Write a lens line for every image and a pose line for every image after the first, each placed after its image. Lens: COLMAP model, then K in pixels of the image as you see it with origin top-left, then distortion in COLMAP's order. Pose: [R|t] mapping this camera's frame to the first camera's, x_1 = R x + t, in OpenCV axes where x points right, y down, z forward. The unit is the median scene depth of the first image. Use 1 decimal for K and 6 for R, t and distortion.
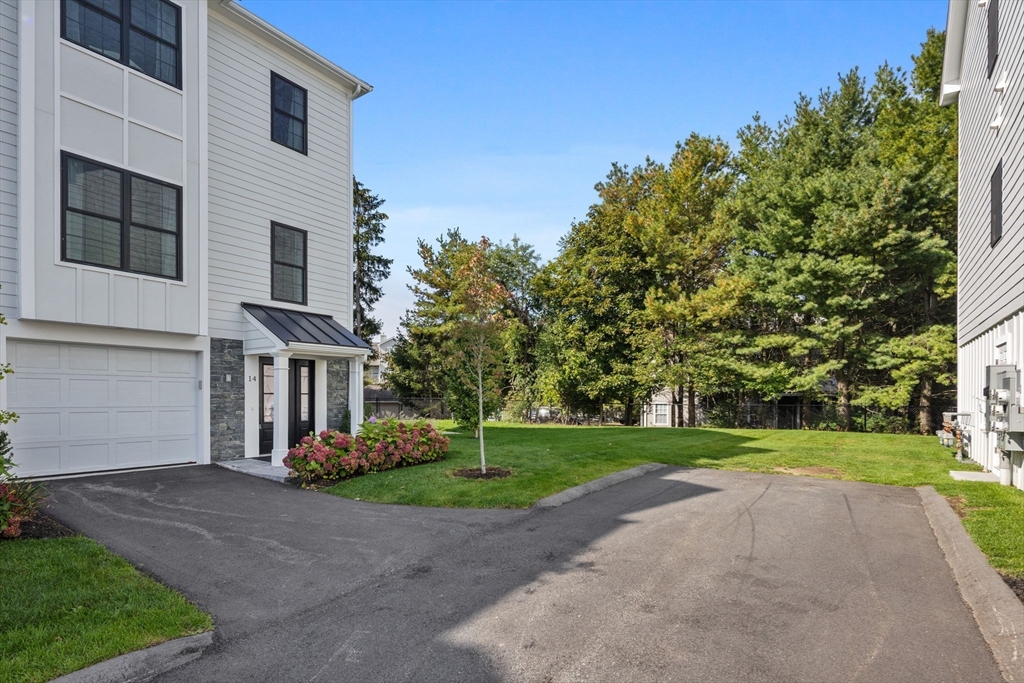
lens RADIAL K [[501.3, 0, 496.4], [0, 501.3, 399.6], [0, 0, 1]] dist [0.000709, -0.000328]
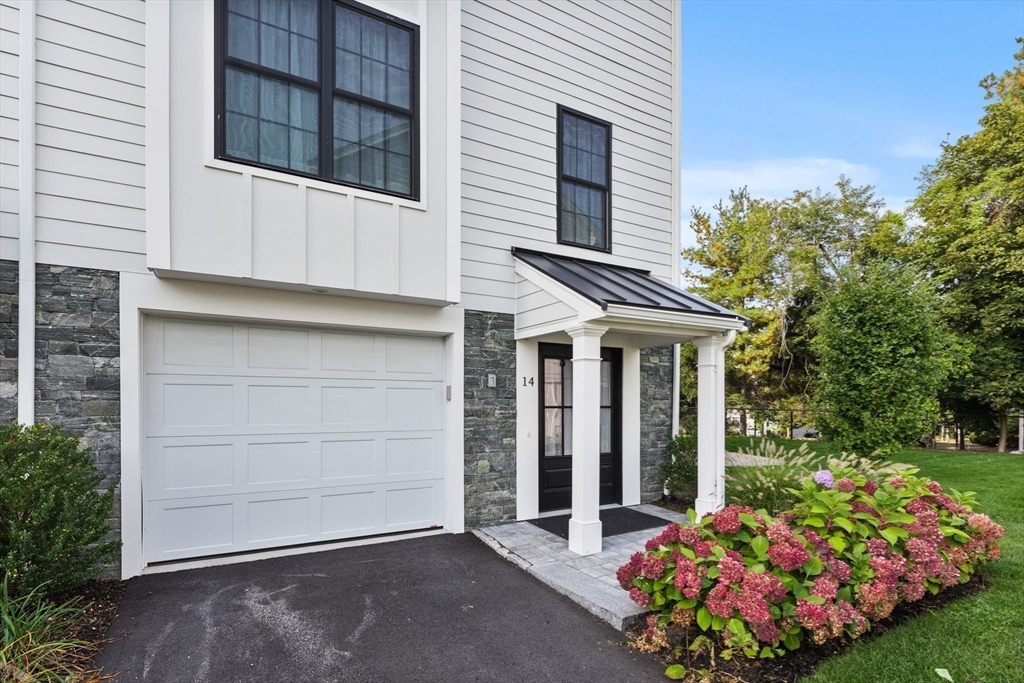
lens RADIAL K [[484.3, 0, 511.6], [0, 484.3, 405.1], [0, 0, 1]] dist [-0.002128, -0.000347]
pose [[0.912671, -0.000211, -0.408694, -0.268955], [-0.000766, 0.999997, -0.002227, -0.013157], [0.408693, 0.002346, 0.912669, 0.471870]]
